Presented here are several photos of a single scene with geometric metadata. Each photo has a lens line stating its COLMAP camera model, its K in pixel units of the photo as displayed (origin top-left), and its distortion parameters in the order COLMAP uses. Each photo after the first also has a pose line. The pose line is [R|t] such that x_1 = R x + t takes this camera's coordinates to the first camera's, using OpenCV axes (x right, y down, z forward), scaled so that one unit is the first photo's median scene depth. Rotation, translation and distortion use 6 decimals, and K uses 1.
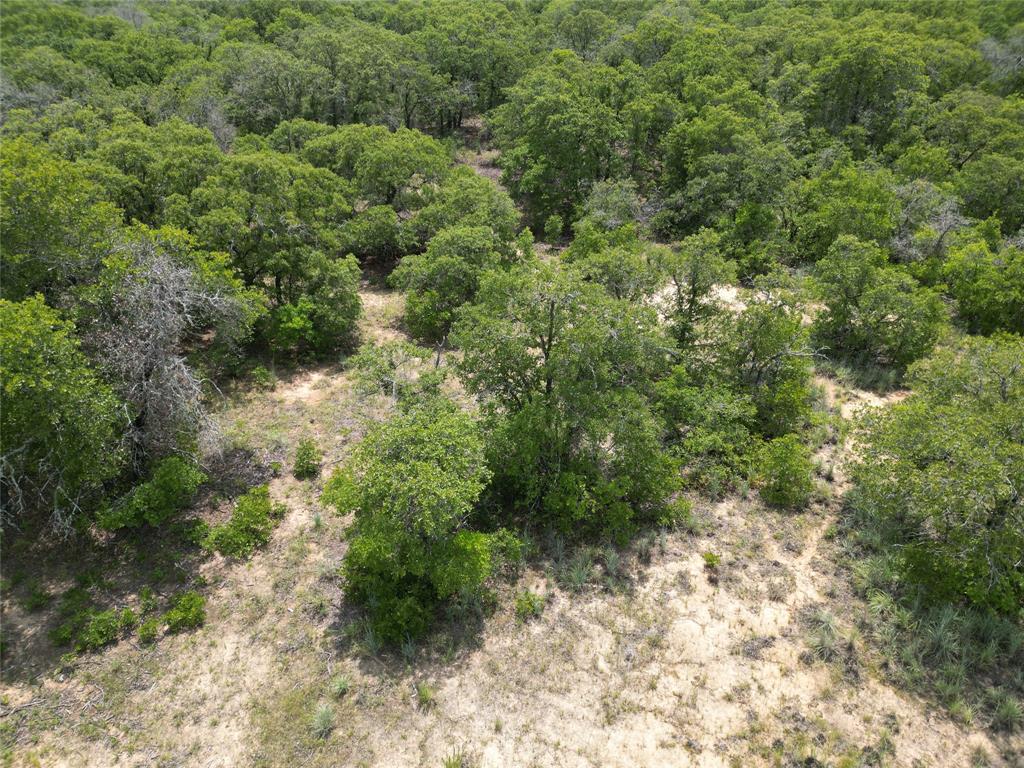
lens RADIAL K [[714.1, 0, 514.1], [0, 714.1, 385.2], [0, 0, 1]] dist [0.074775, -0.064301]
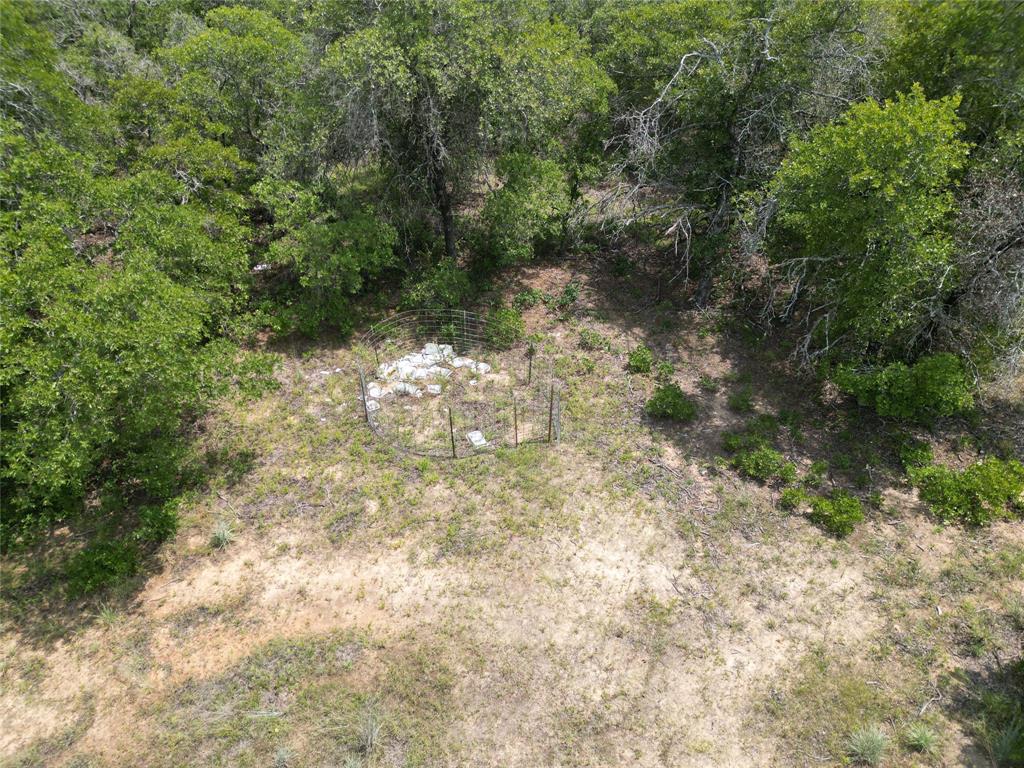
lens RADIAL K [[714.1, 0, 513.0], [0, 714.1, 384.7], [0, 0, 1]] dist [0.074775, -0.064301]
pose [[0.354256, 0.543922, -0.760692, -0.028499], [-0.474808, 0.805412, 0.354780, 0.072778], [0.805643, 0.235500, 0.543580, 0.205202]]
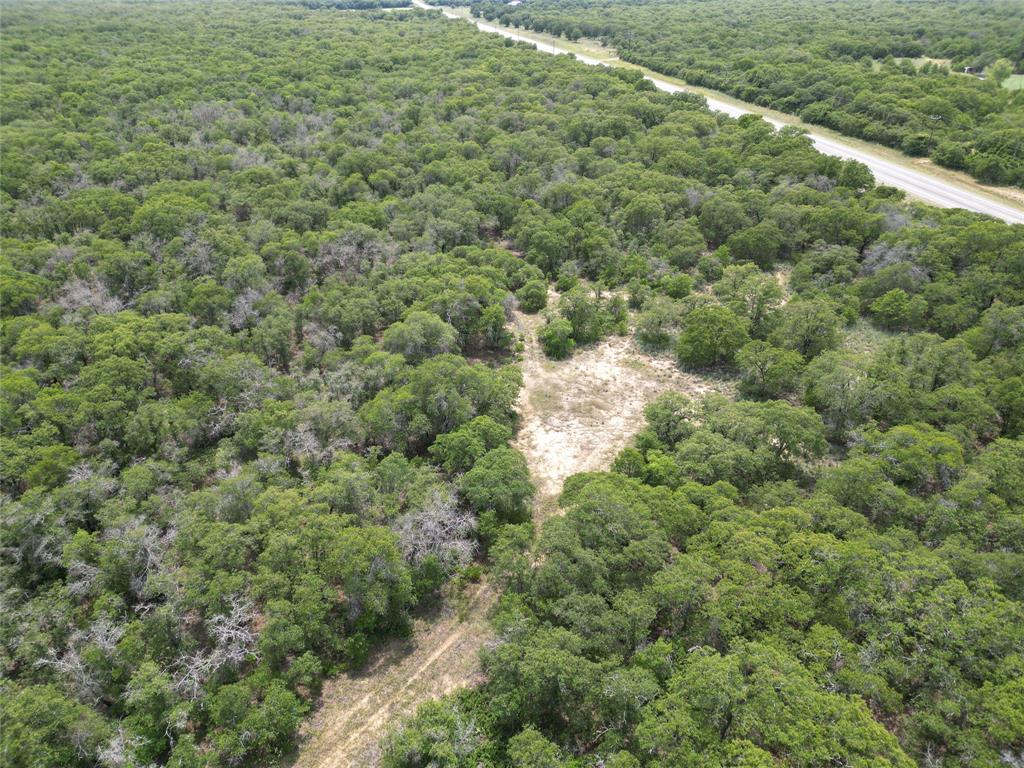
lens RADIAL K [[714.1, 0, 508.3], [0, 714.1, 387.8], [0, 0, 1]] dist [0.074775, -0.064301]
pose [[0.982171, -0.096144, 0.161545, -1.428685], [0.097597, 0.995225, -0.001068, 0.528157], [-0.160671, 0.016816, 0.986865, -4.336283]]
